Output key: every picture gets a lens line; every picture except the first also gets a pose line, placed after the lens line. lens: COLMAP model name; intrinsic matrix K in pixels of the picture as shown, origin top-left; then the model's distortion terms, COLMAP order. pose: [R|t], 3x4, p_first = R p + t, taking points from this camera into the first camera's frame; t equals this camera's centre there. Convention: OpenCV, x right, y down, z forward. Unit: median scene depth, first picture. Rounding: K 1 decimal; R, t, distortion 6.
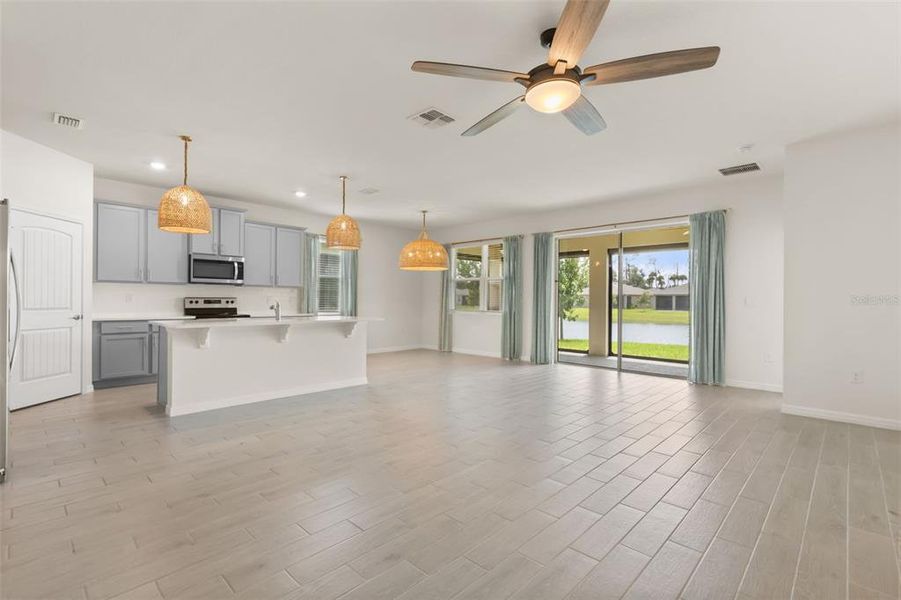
lens RADIAL K [[420.8, 0, 446.9], [0, 420.8, 298.1], [0, 0, 1]] dist [-0.004223, 0.002335]
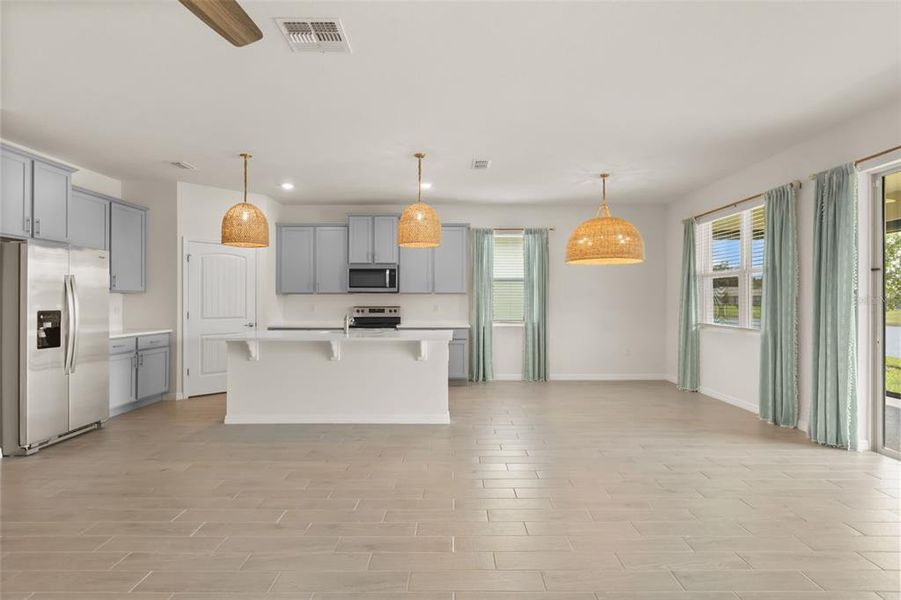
lens RADIAL K [[462.6, 0, 454.5], [0, 462.6, 298.4], [0, 0, 1]] dist [0.009502, 0.000217]
pose [[0.689385, -0.010744, -0.724315, 0.360528], [0.009942, 0.999936, -0.005370, -0.012880], [0.724327, -0.003499, 0.689448, 0.381925]]
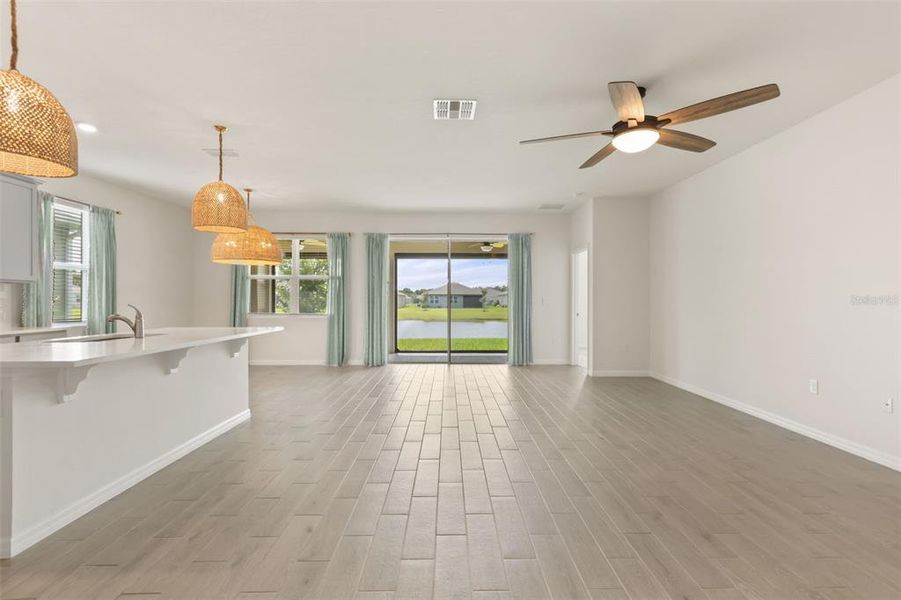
lens RADIAL K [[420.8, 0, 456.5], [0, 420.8, 303.5], [0, 0, 1]] dist [-0.004223, 0.002335]
pose [[0.703600, -0.010589, 0.710518, -0.396228], [-0.000990, 0.999873, 0.015881, -0.007505], [-0.710596, -0.011877, 0.703500, 0.196846]]
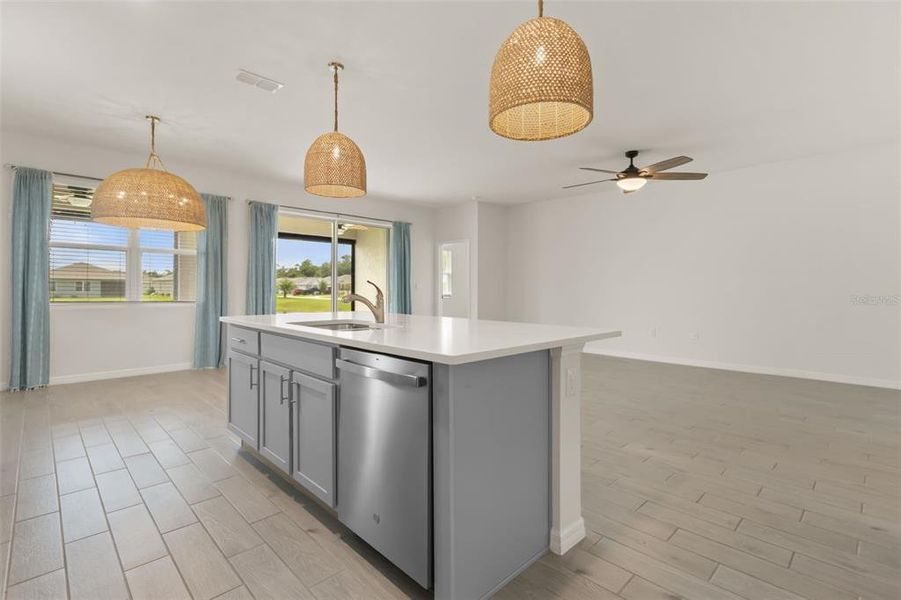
lens RADIAL K [[420.8, 0, 464.6], [0, 420.8, 290.0], [0, 0, 1]] dist [-0.004223, 0.002335]
pose [[0.010437, -0.008107, 0.999913, -0.681312], [-0.009331, 0.999923, 0.008205, 0.005361], [-0.999902, -0.009415, 0.010361, 0.690034]]
